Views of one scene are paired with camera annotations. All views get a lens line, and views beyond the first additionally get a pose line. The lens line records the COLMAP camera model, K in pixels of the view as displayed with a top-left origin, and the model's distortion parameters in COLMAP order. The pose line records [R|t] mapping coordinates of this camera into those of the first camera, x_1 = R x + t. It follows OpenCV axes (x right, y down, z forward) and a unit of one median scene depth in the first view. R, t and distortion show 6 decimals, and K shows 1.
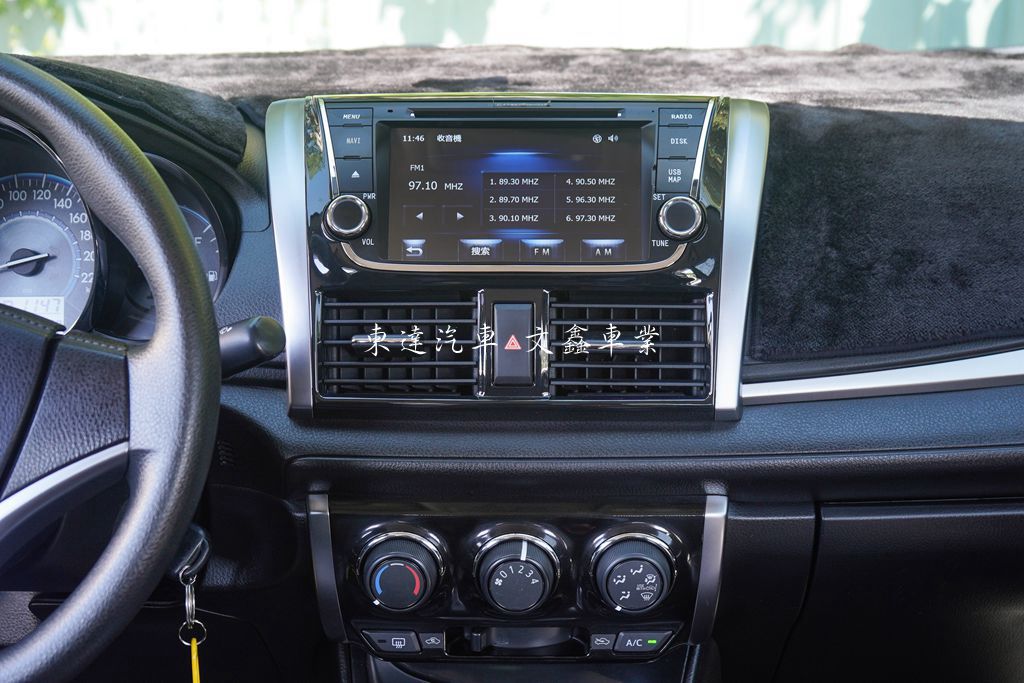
lens RADIAL K [[1399.7, 0, 511.3], [0, 1399.7, 343.8], [0, 0, 1]] dist [-0.016099, 0.000000]
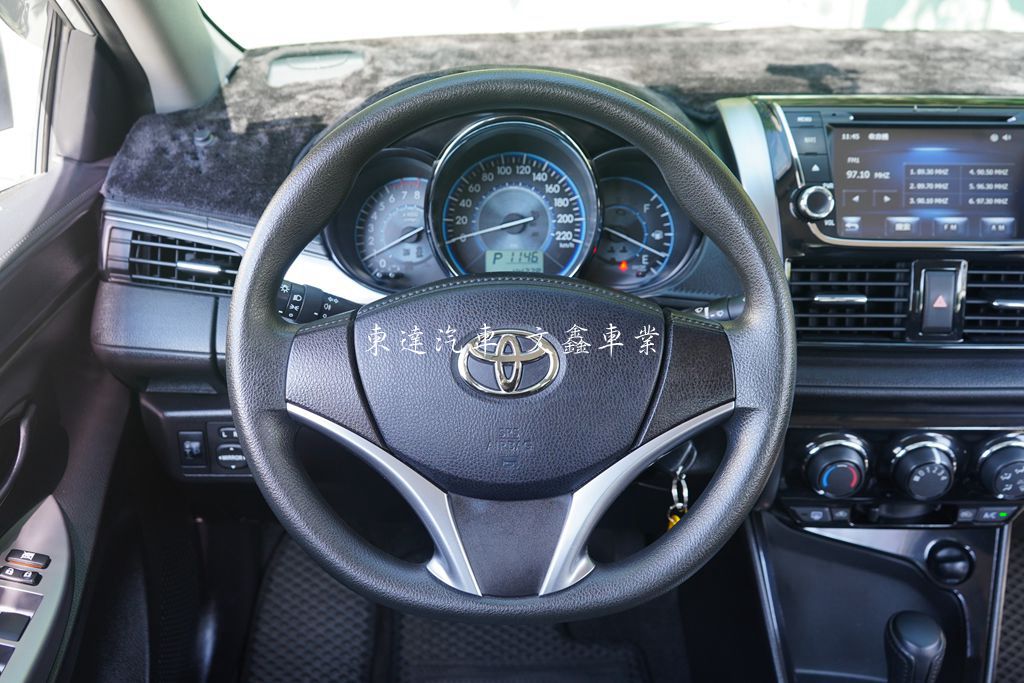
lens RADIAL K [[1025.6, 0, 512.7], [0, 1025.6, 338.1], [0, 0, 1]] dist [0.014207, 0.000000]
pose [[0.999535, 0.000928, 0.030483, -0.409521], [-0.005594, 0.988155, 0.153356, -0.107730], [-0.029979, -0.153456, 0.987701, 0.054246]]
